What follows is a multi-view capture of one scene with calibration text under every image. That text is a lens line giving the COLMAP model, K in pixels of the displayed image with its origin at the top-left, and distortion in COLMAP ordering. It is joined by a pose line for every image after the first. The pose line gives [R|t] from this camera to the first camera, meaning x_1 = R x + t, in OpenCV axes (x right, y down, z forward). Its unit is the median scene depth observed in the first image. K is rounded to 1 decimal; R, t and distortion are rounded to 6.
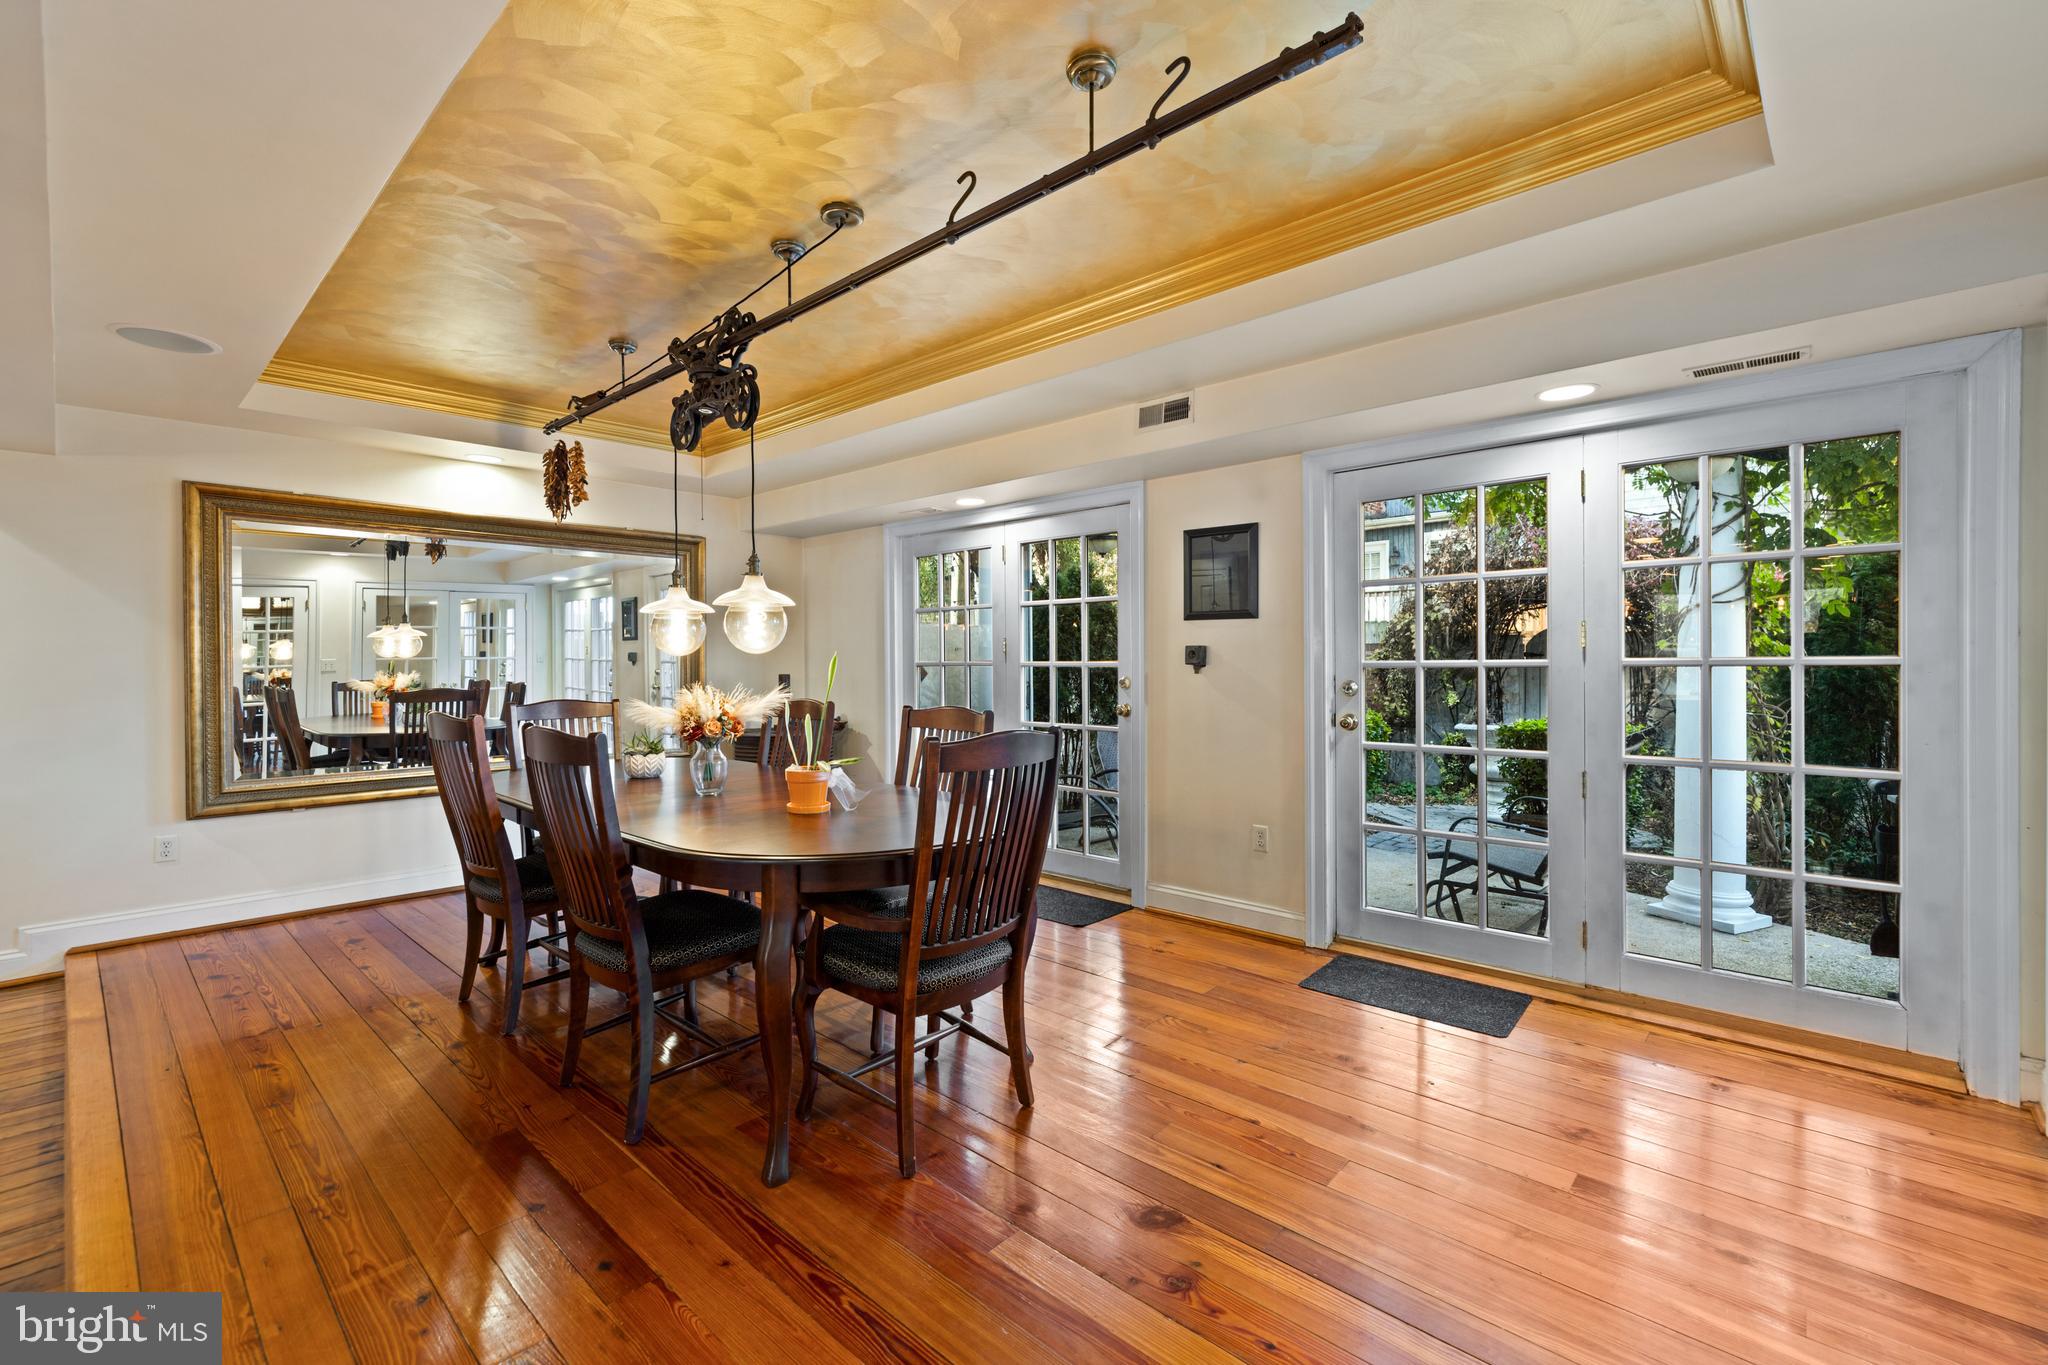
lens RADIAL K [[877.7, 0, 1003.6], [0, 877.7, 669.0], [0, 0, 1]] dist [0.004097, 0.000354]
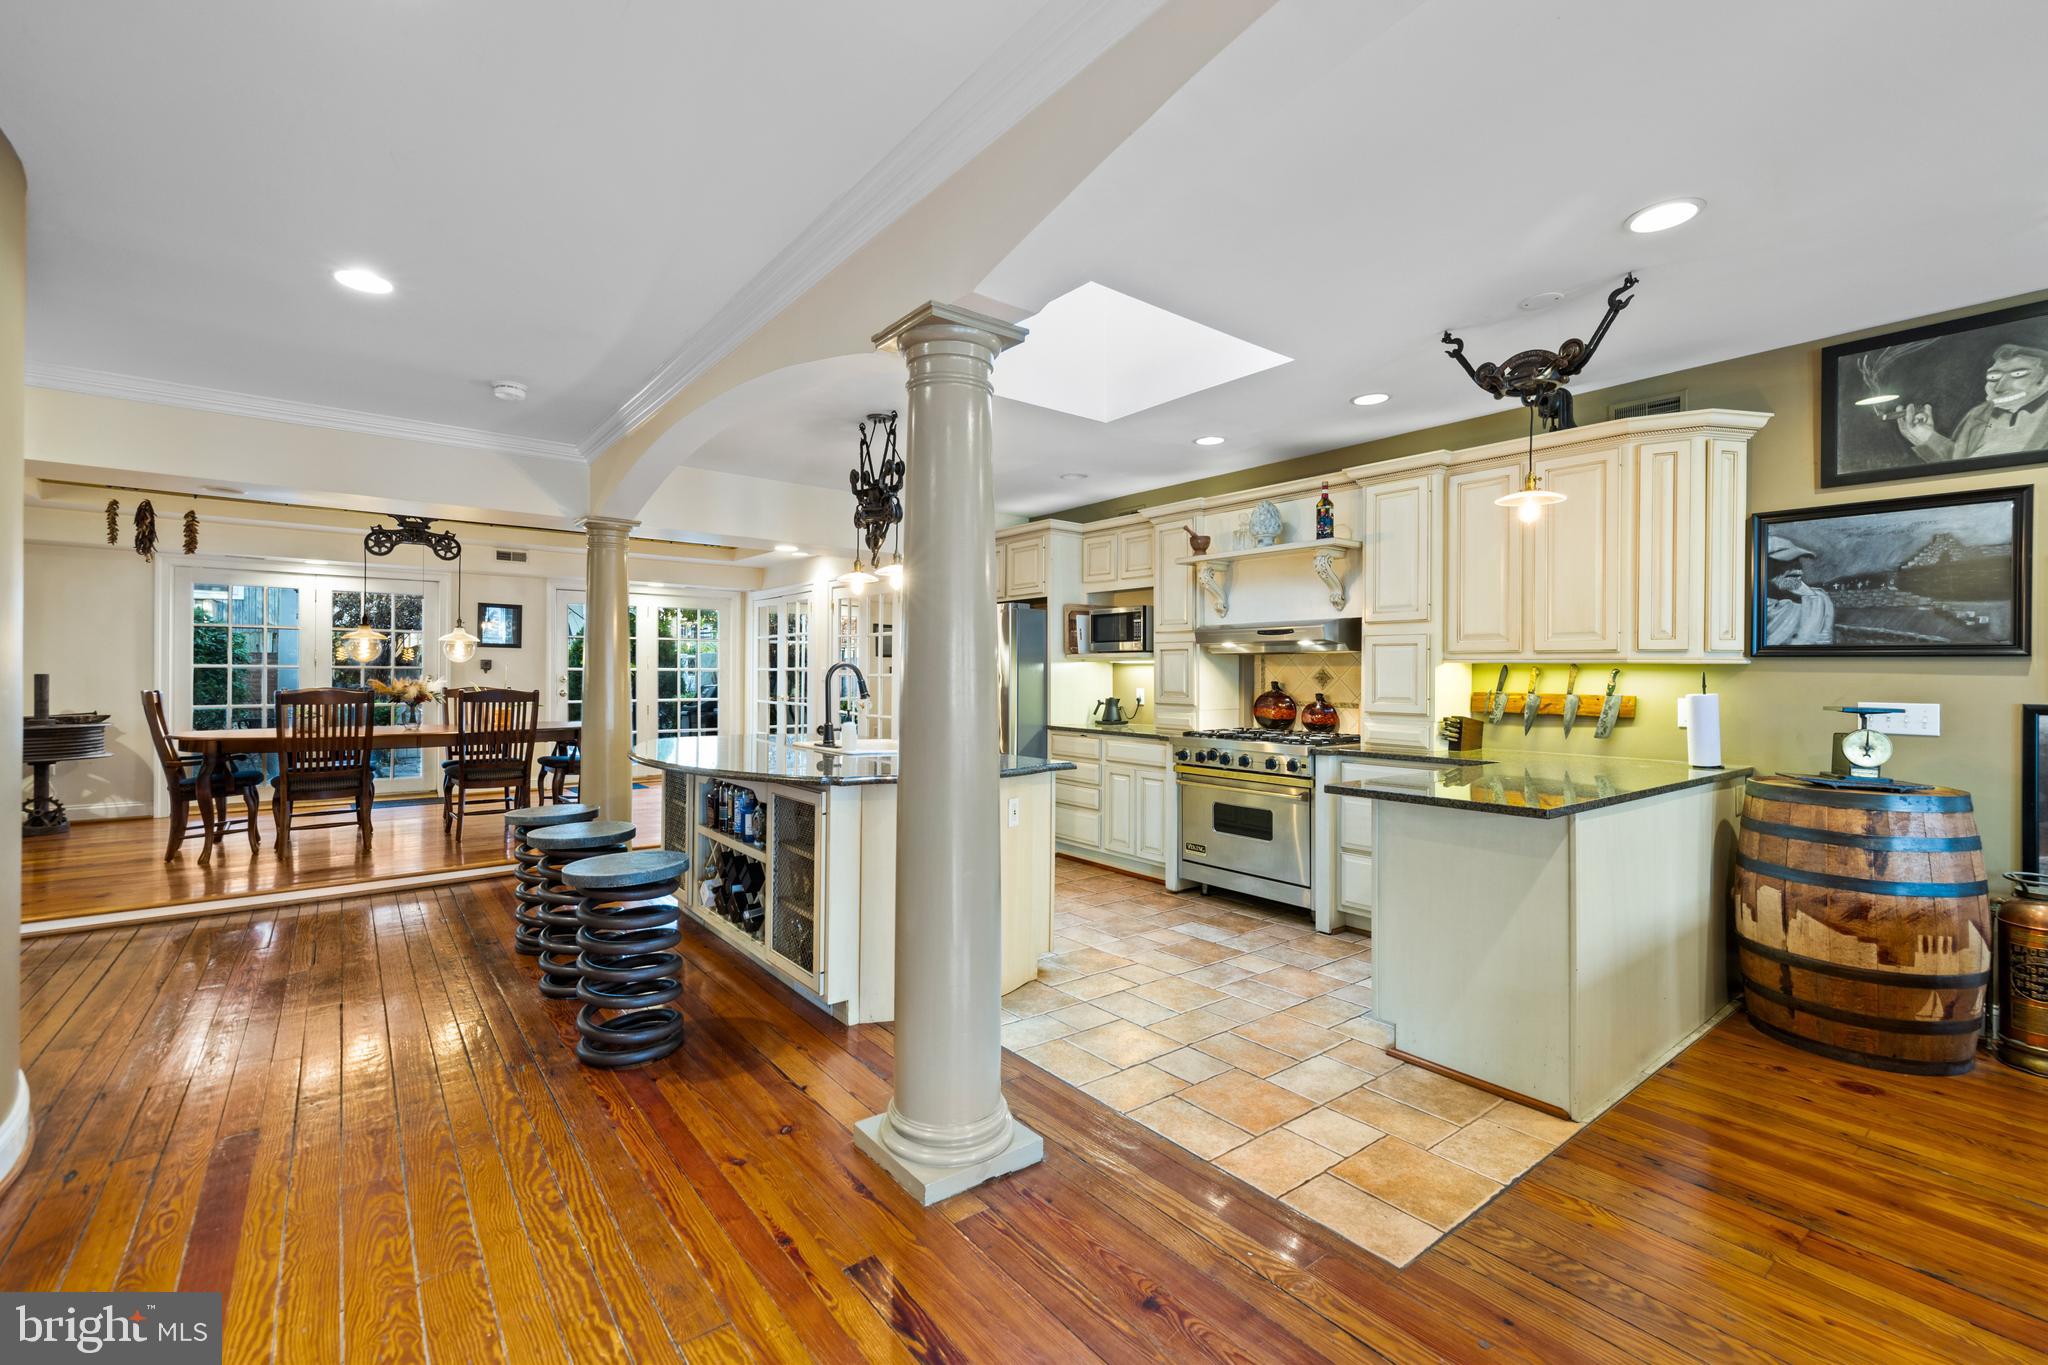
lens RADIAL K [[868.9, 0, 1001.9], [0, 868.9, 669.8], [0, 0, 1]] dist [0.004687, 0.000448]
pose [[0.158565, 0.008500, 0.987312, -1.727905], [0.000251, 0.999963, -0.008649, 0.015891], [-0.987348, 0.001620, 0.158557, -0.558786]]
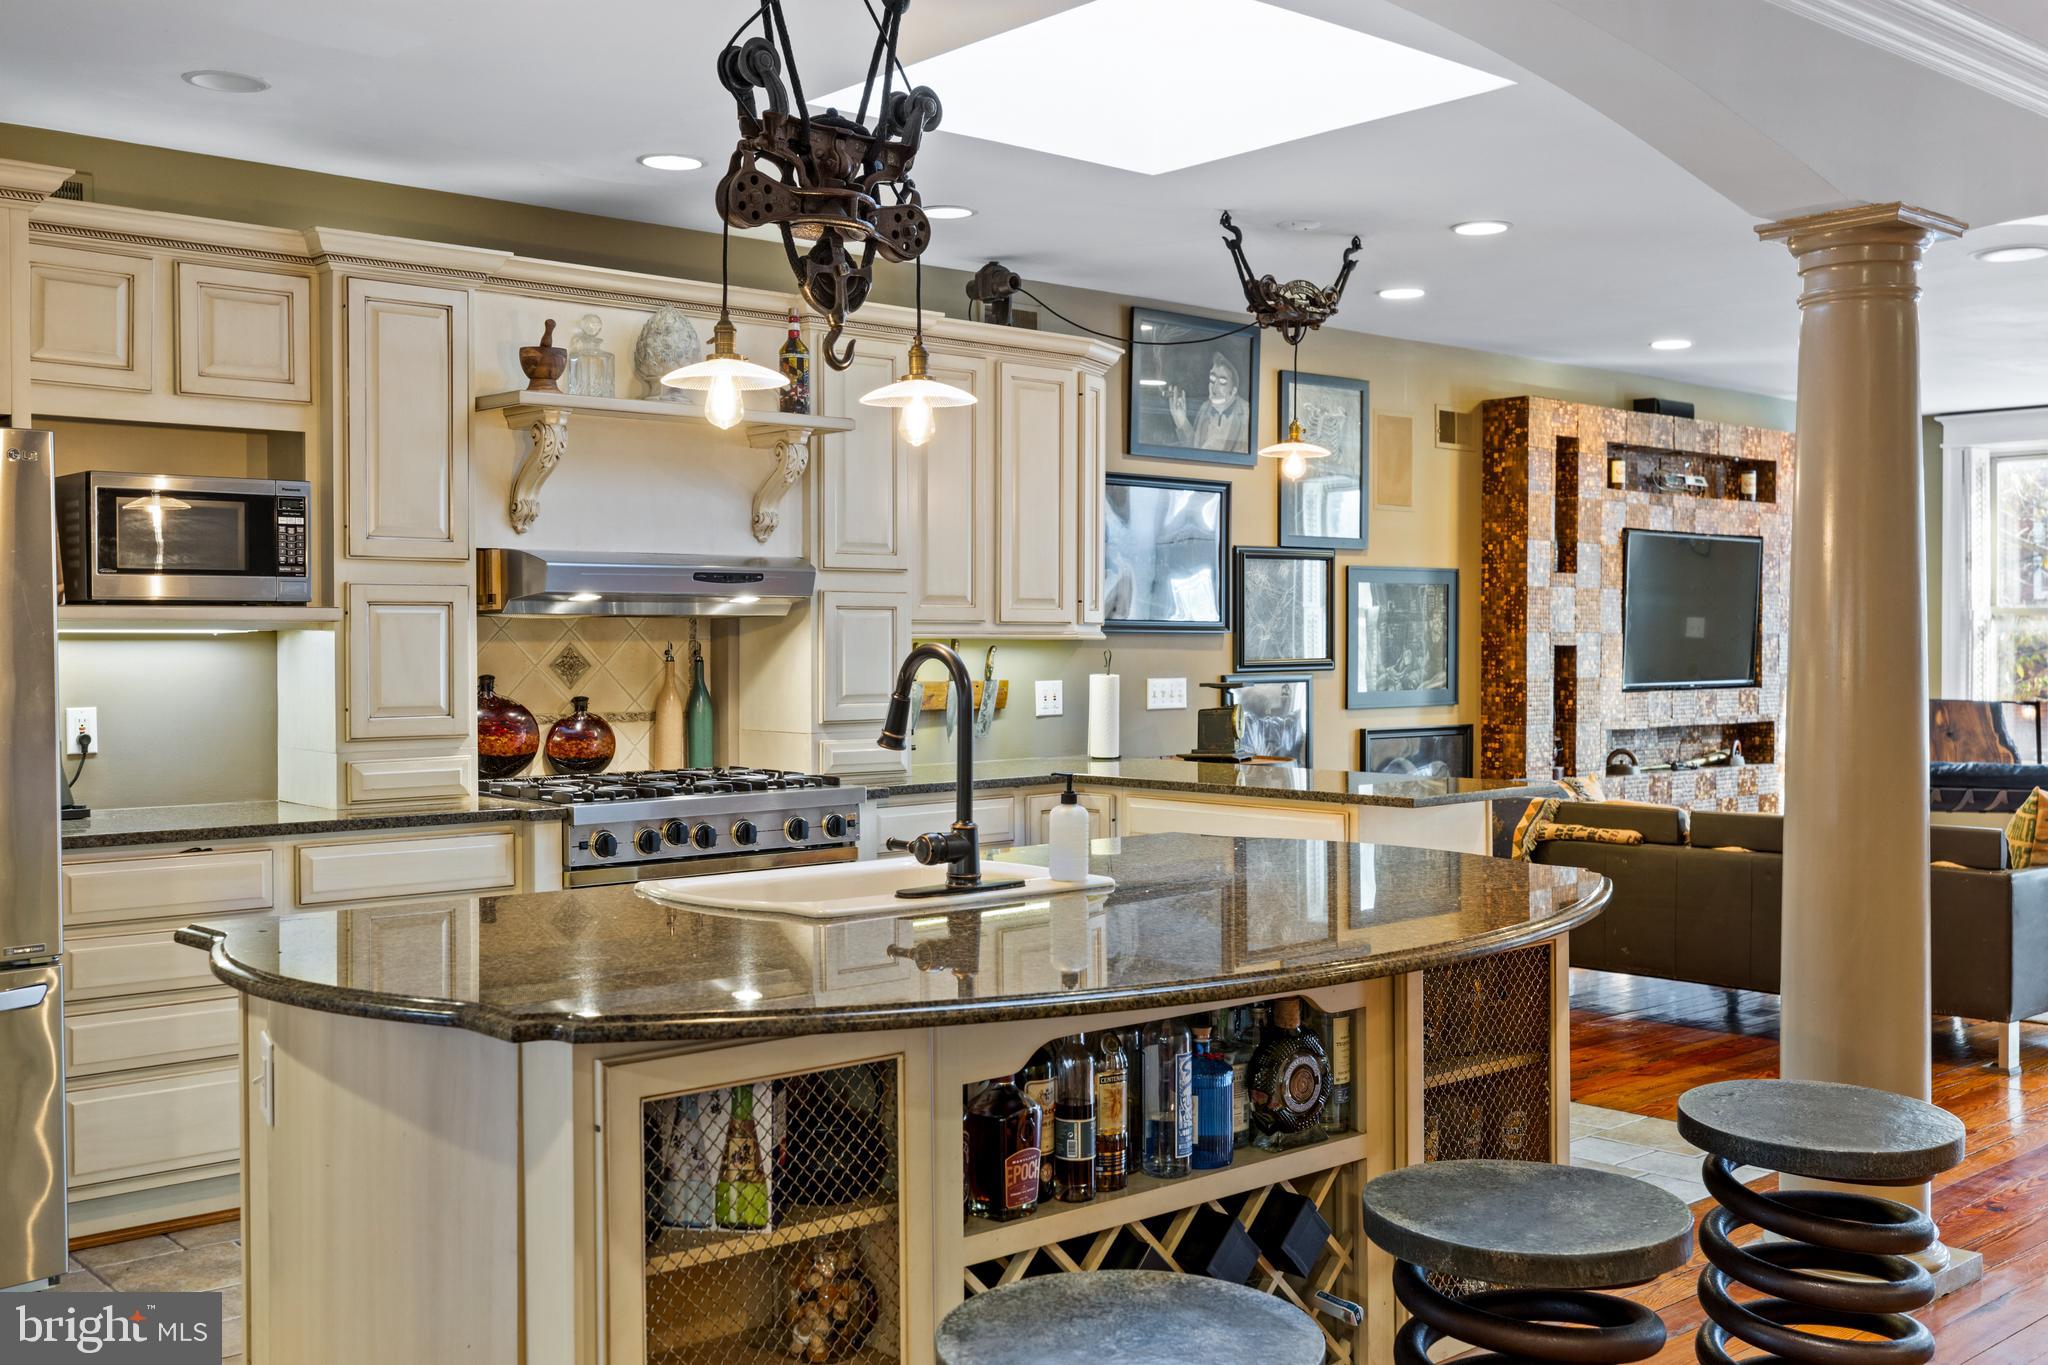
lens RADIAL K [[1974.5, 0, 1024.2], [0, 1974.5, 675.9], [0, 0, 1]] dist [0.008268, 0.002072]
pose [[-0.996000, 0.004488, 0.089242, -0.791490], [0.006805, 0.999647, 0.025681, -0.011830], [-0.089095, 0.026185, -0.995679, 0.662720]]
